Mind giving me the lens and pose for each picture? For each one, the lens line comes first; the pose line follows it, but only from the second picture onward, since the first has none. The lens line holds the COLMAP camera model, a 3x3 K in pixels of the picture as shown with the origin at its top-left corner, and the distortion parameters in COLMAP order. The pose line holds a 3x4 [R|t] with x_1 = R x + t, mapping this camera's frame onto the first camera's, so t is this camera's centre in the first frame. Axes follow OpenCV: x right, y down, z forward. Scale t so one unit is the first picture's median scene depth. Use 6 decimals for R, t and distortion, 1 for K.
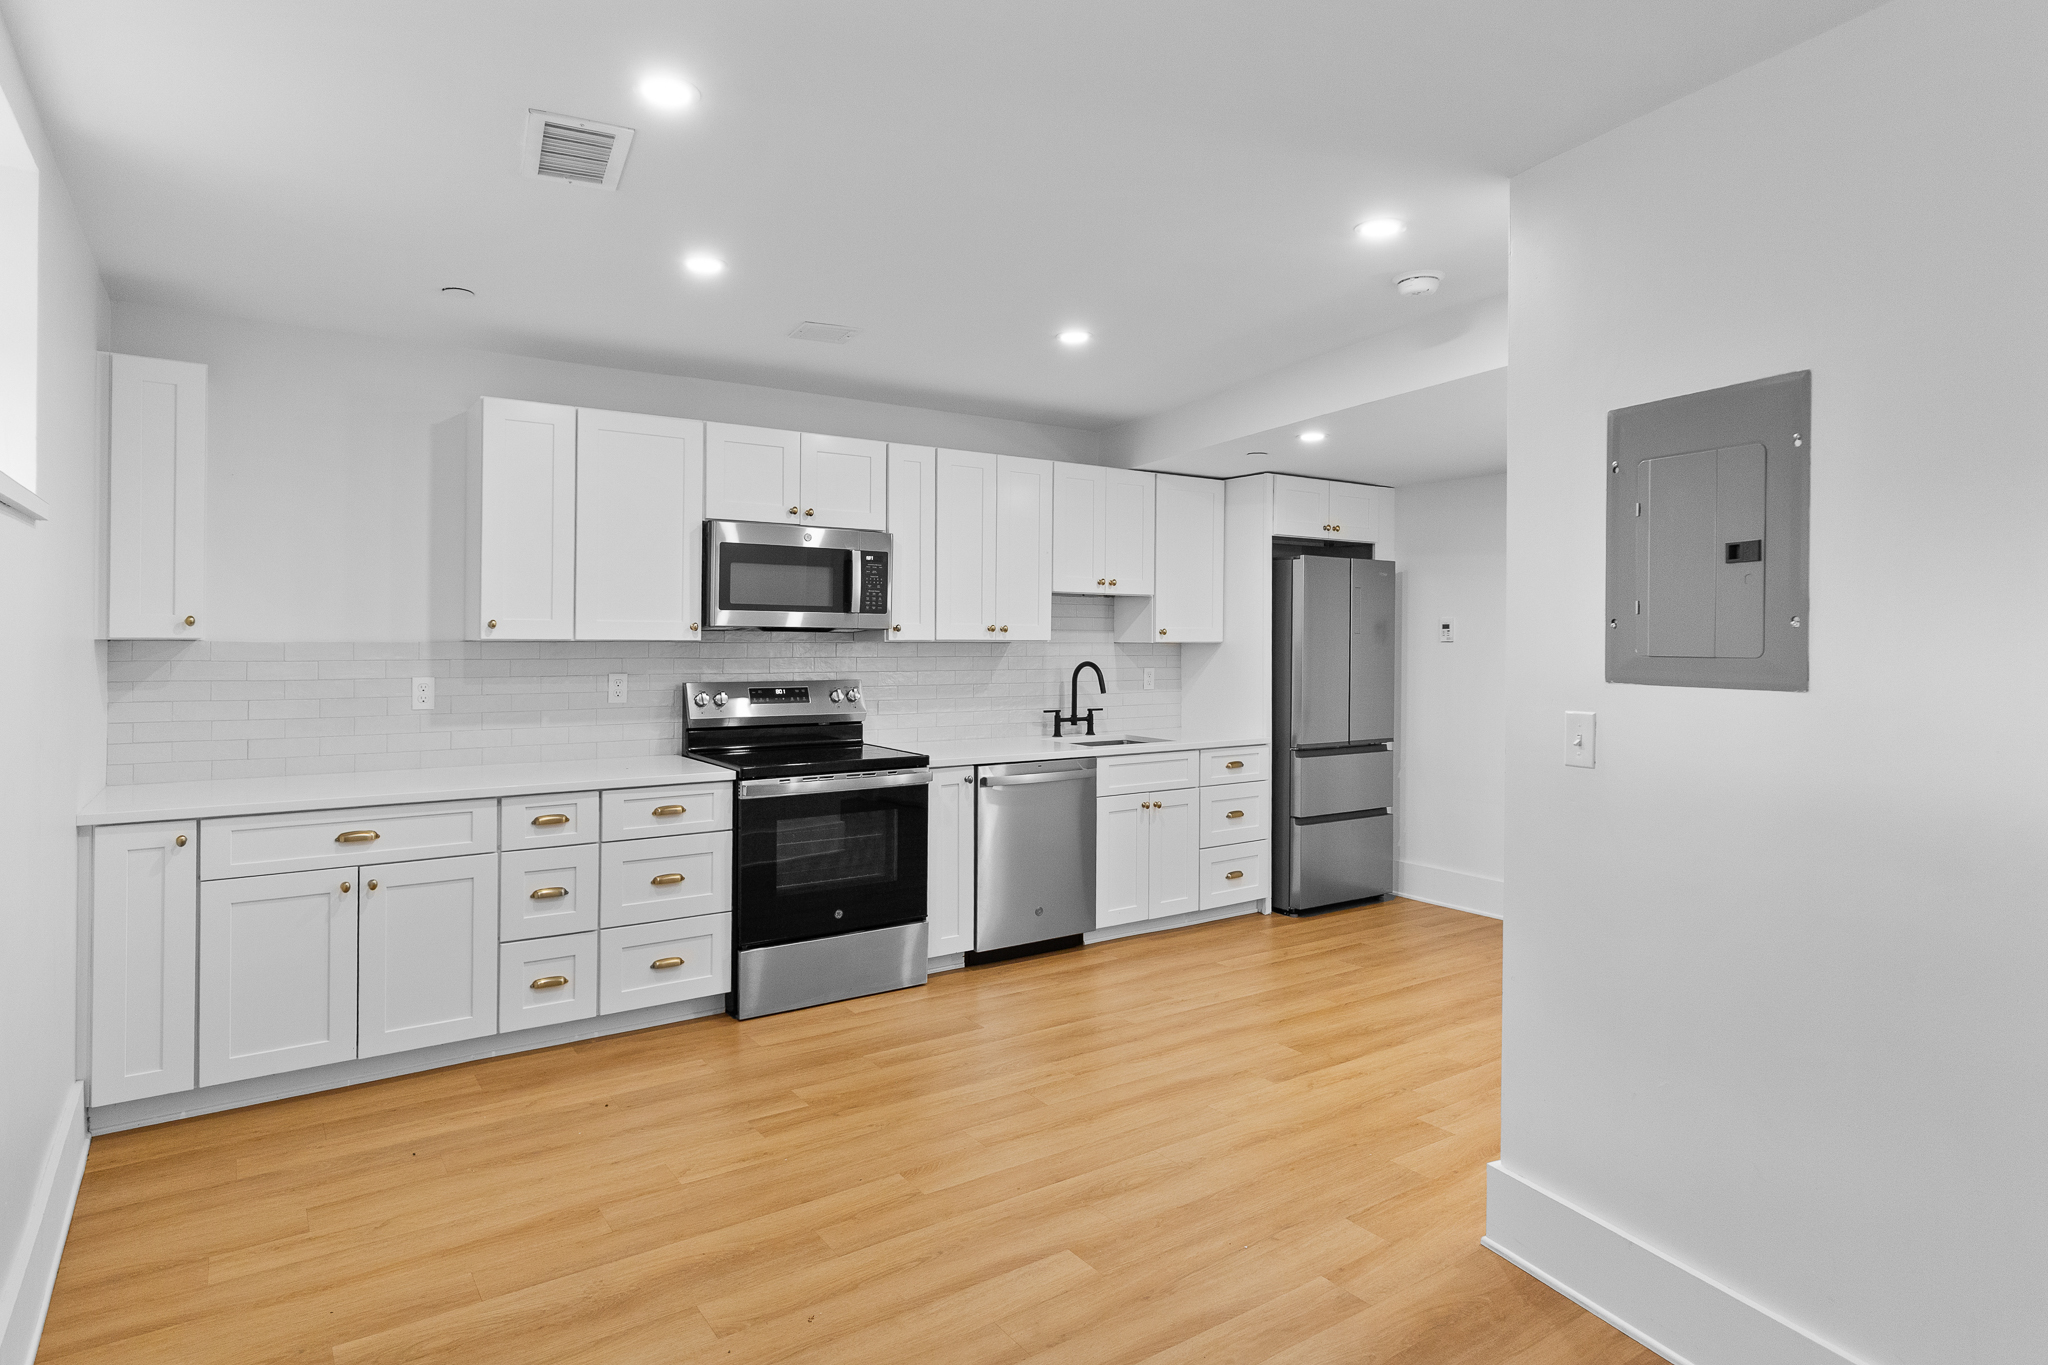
lens RADIAL K [[1097.1, 0, 975.4], [0, 1097.1, 631.6], [0, 0, 1]] dist [0.018825, 0.000105]
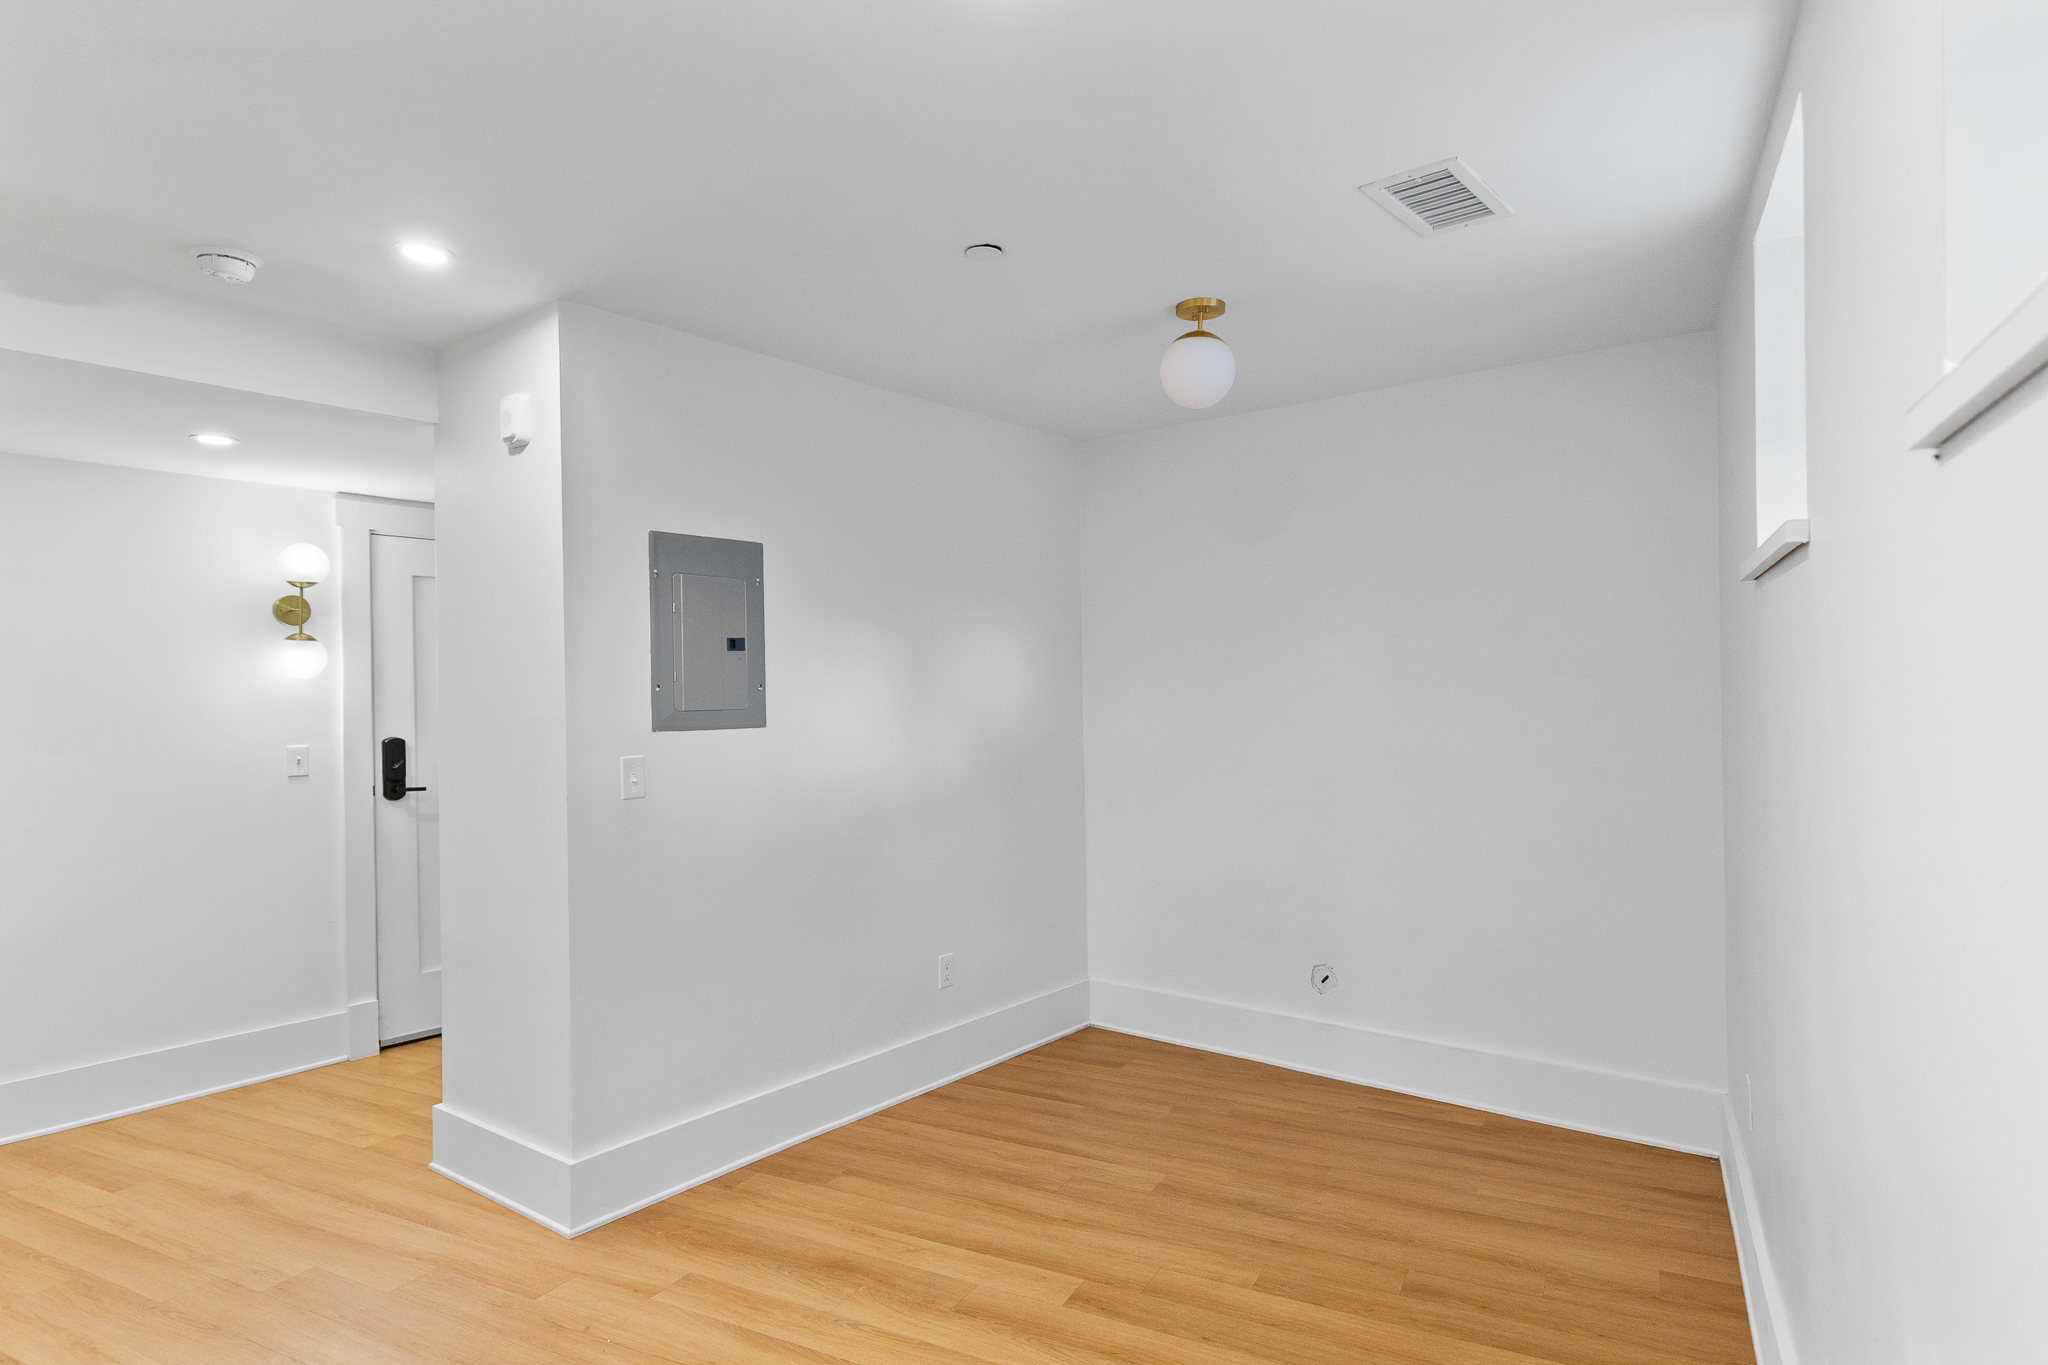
lens RADIAL K [[1161.2, 0, 1062.2], [0, 1161.2, 692.9], [0, 0, 1]] dist [0.002834, -0.001555]
pose [[-0.502263, -0.001536, 0.864713, -0.771491], [0.006811, 0.999960, 0.005733, -0.005614], [-0.864688, 0.008769, -0.502233, 1.093493]]
